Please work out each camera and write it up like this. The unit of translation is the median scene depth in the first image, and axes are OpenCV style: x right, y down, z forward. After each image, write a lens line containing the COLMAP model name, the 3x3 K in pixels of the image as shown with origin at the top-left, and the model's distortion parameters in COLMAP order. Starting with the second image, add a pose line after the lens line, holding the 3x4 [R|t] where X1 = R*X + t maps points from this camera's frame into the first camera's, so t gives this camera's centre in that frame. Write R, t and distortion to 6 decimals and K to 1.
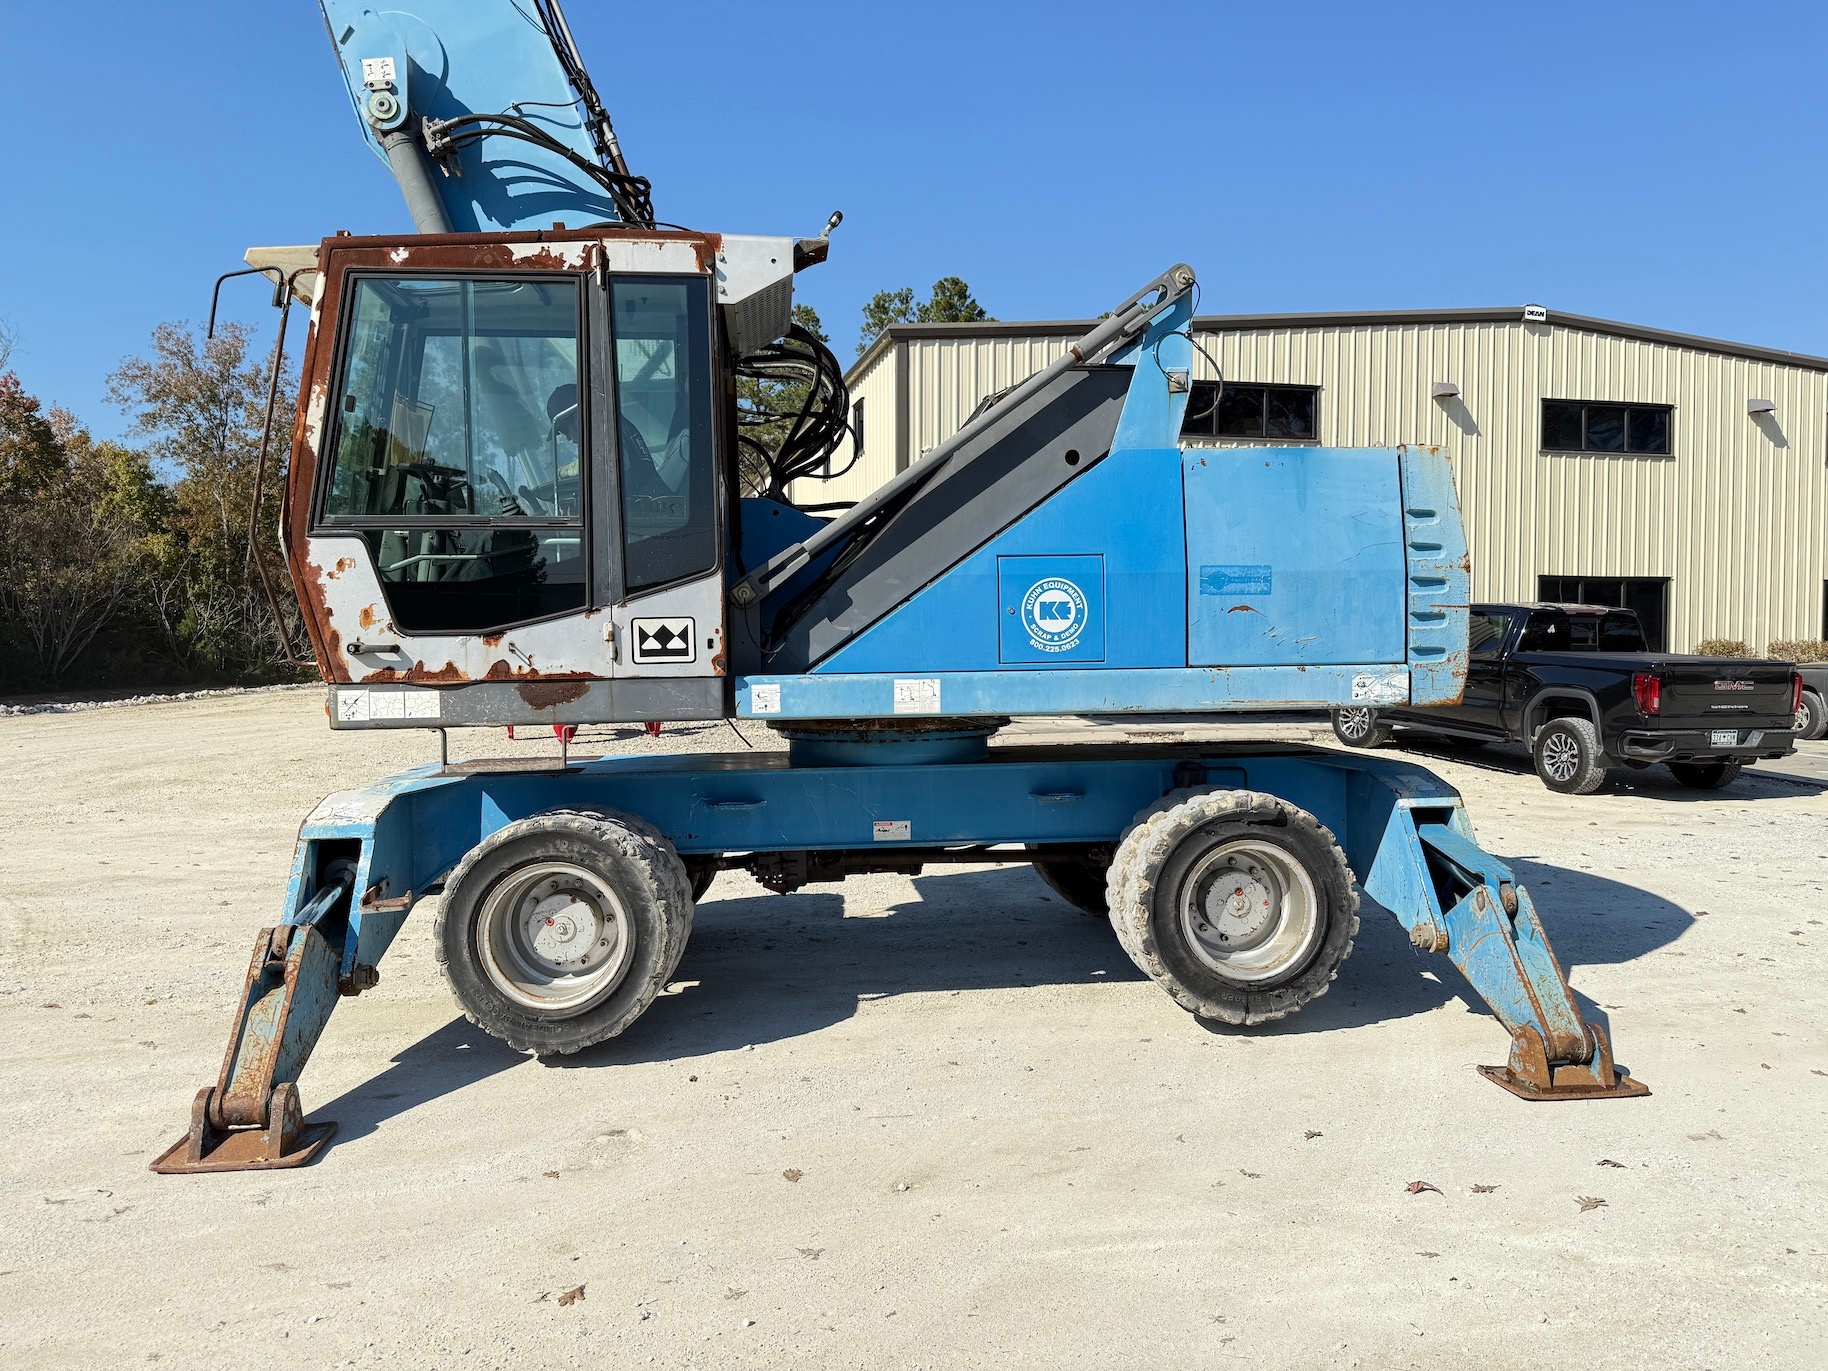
lens RADIAL K [[1290.5, 0, 925.2], [0, 1290.5, 675.0], [0, 0, 1]] dist [0.088822, -0.125423]
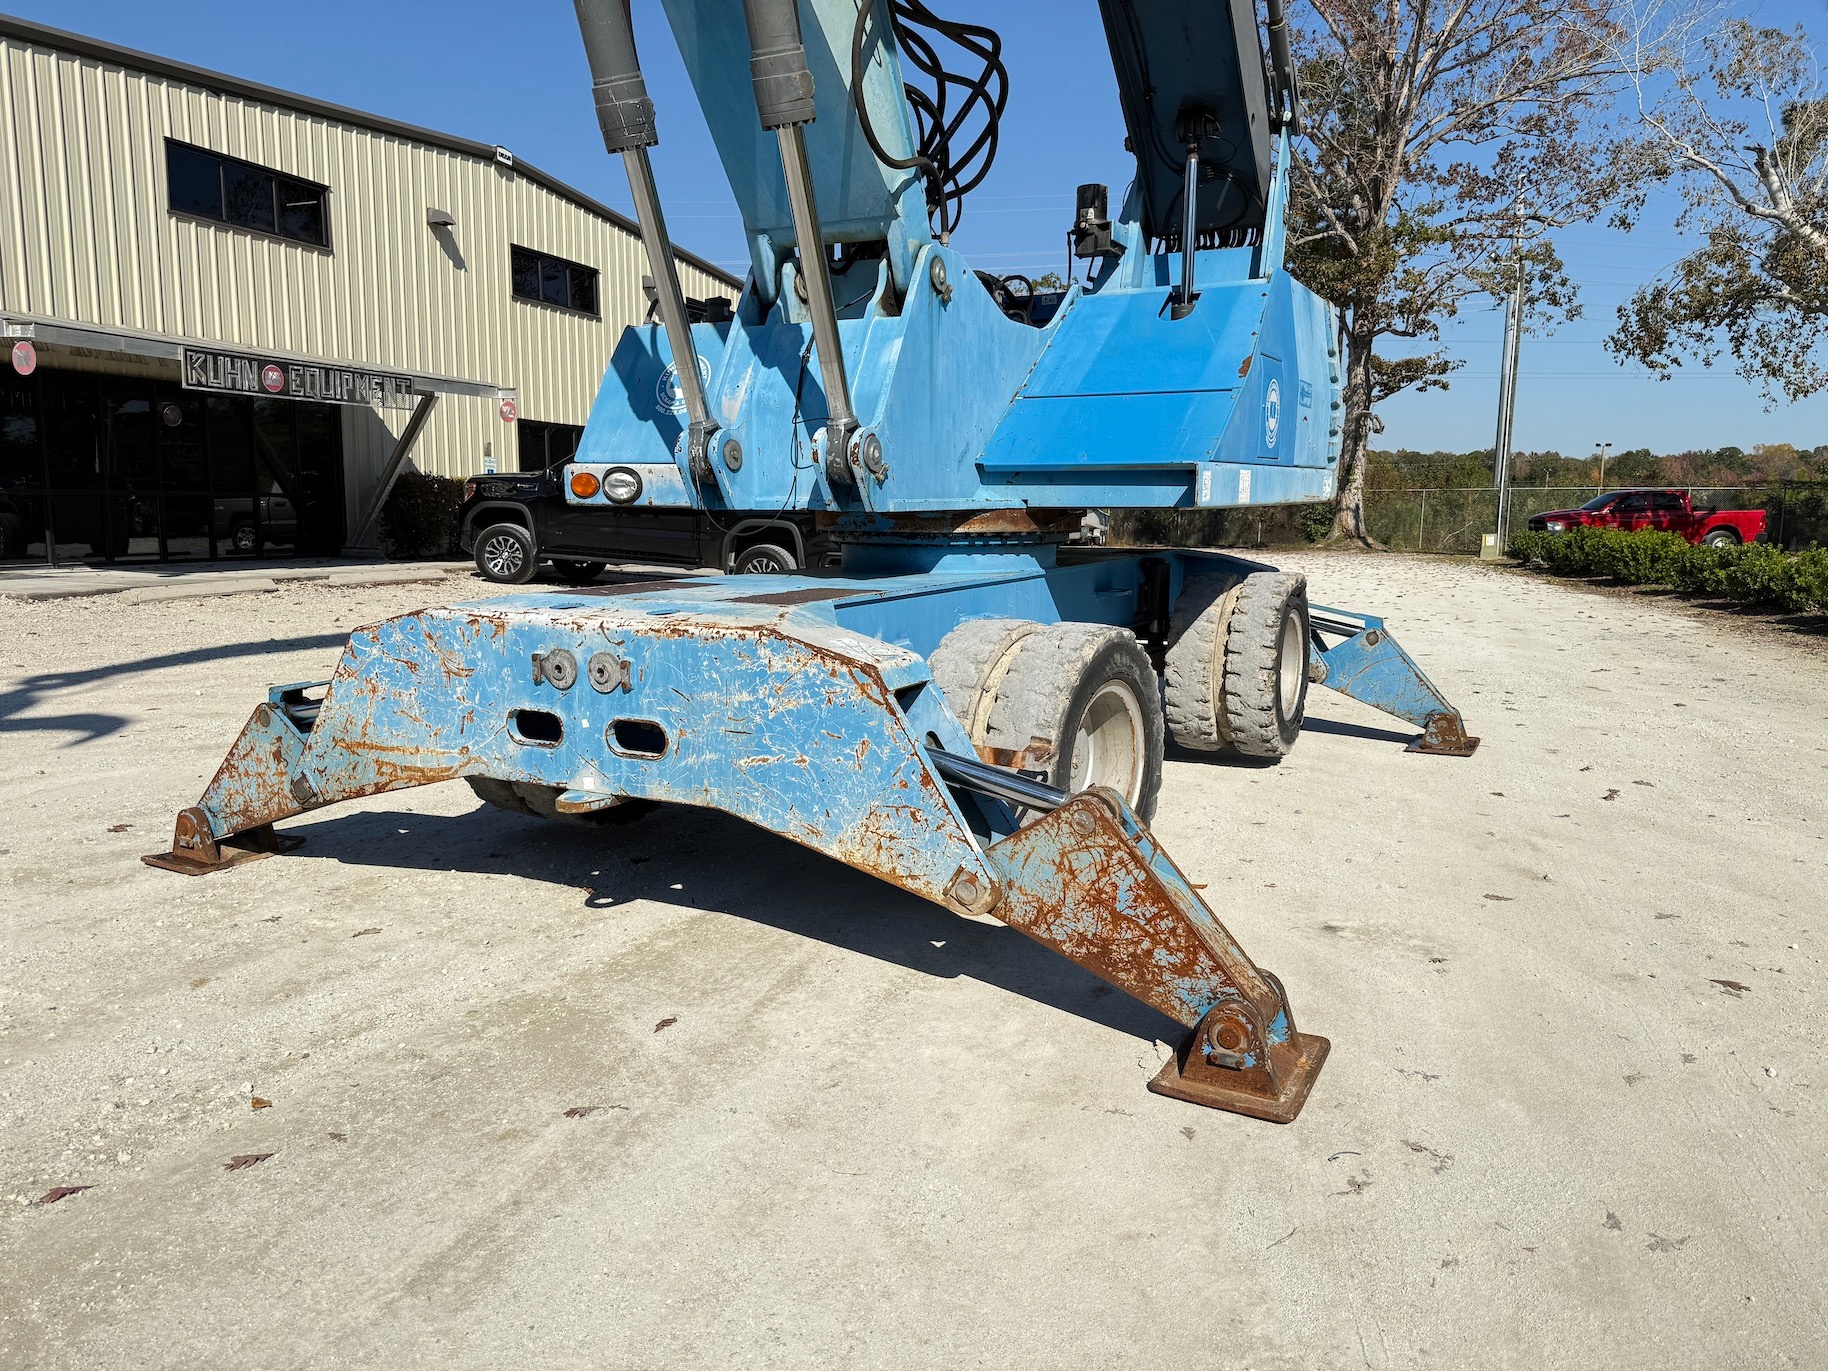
lens RADIAL K [[1290.5, 0, 925.2], [0, 1290.5, 675.0], [0, 0, 1]] dist [0.088822, -0.125423]
pose [[0.551348, -0.103653, 0.827811, -0.340692], [0.012147, 0.993144, 0.116264, 0.013757], [-0.834187, -0.054046, 0.548827, 0.210519]]
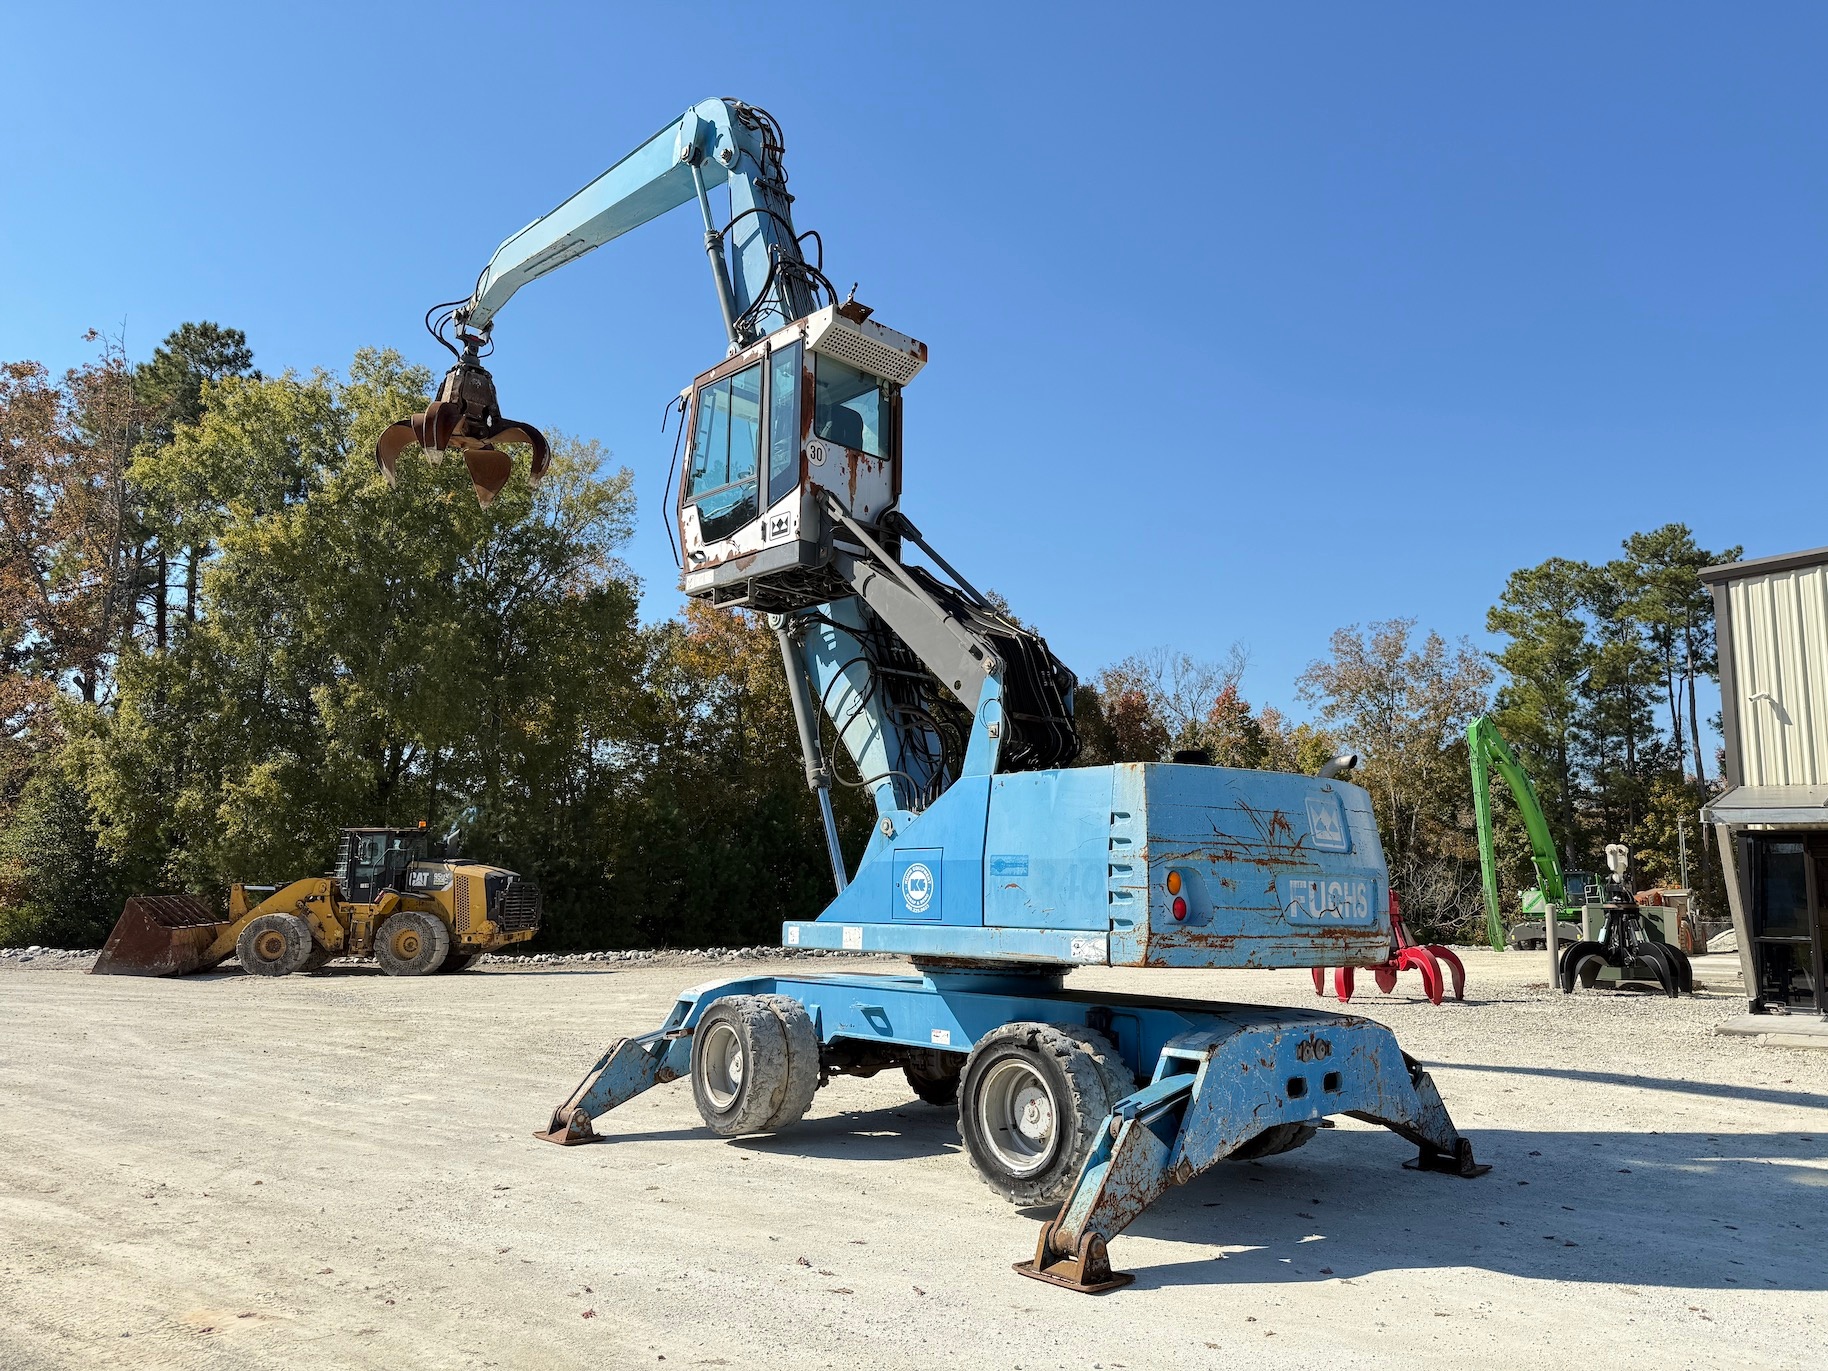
lens RADIAL K [[1281.8, 0, 909.7], [0, 1281.8, 708.3], [0, 0, 1]] dist [0.202028, -0.121290]
pose [[0.602938, -0.095492, -0.792052, 0.449673], [-0.043544, 0.987392, -0.152190, -0.008129], [0.796599, 0.126251, 0.591178, 0.018981]]
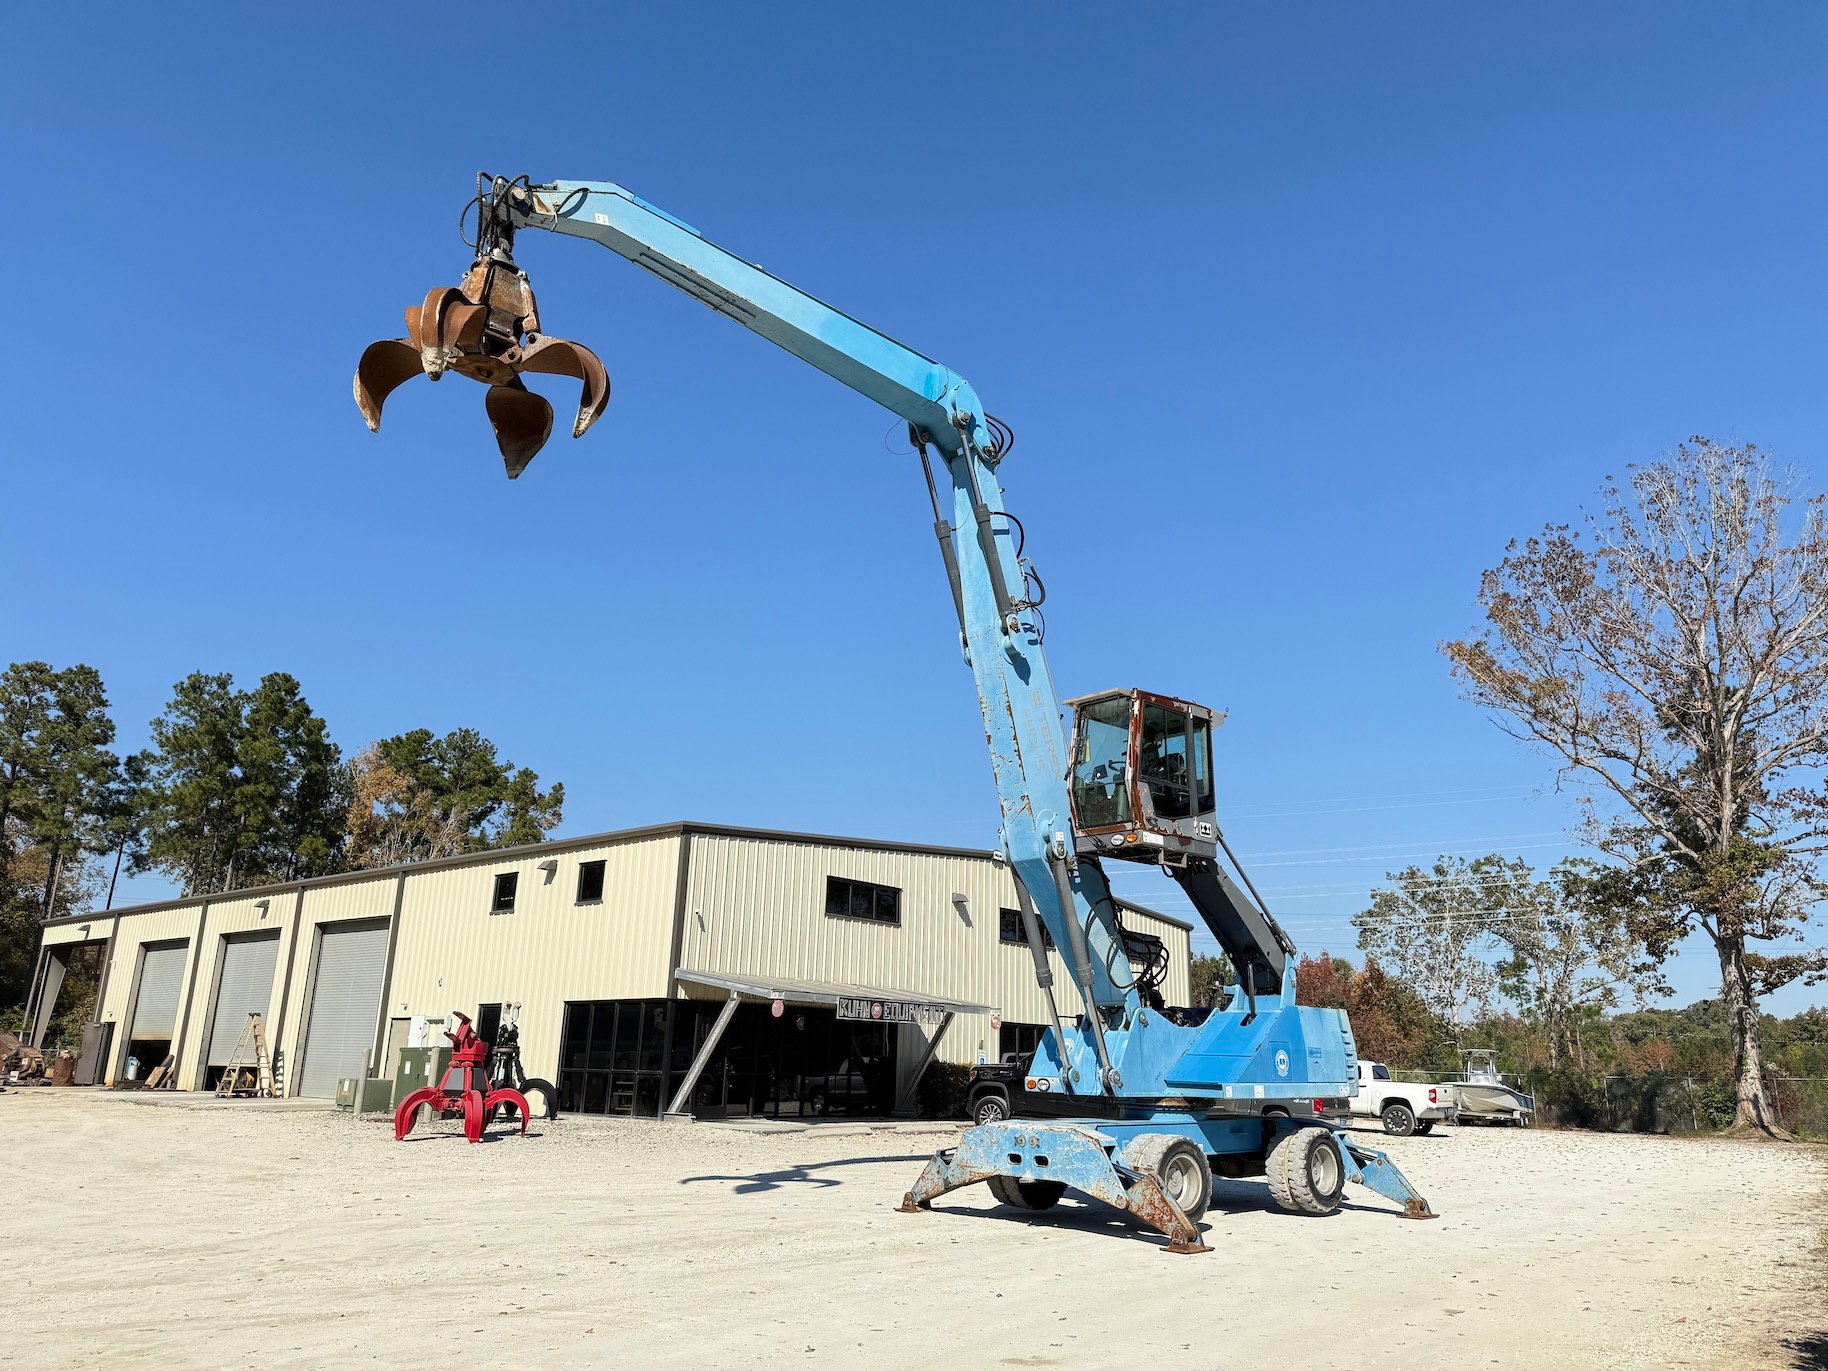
lens RADIAL K [[1290.5, 0, 925.2], [0, 1290.5, 675.0], [0, 0, 1]] dist [0.088822, -0.125423]
pose [[0.801357, 0.190600, 0.567008, -0.813960], [-0.007989, 0.951205, -0.308457, 0.012139], [-0.598133, 0.242654, 0.763778, -0.338659]]
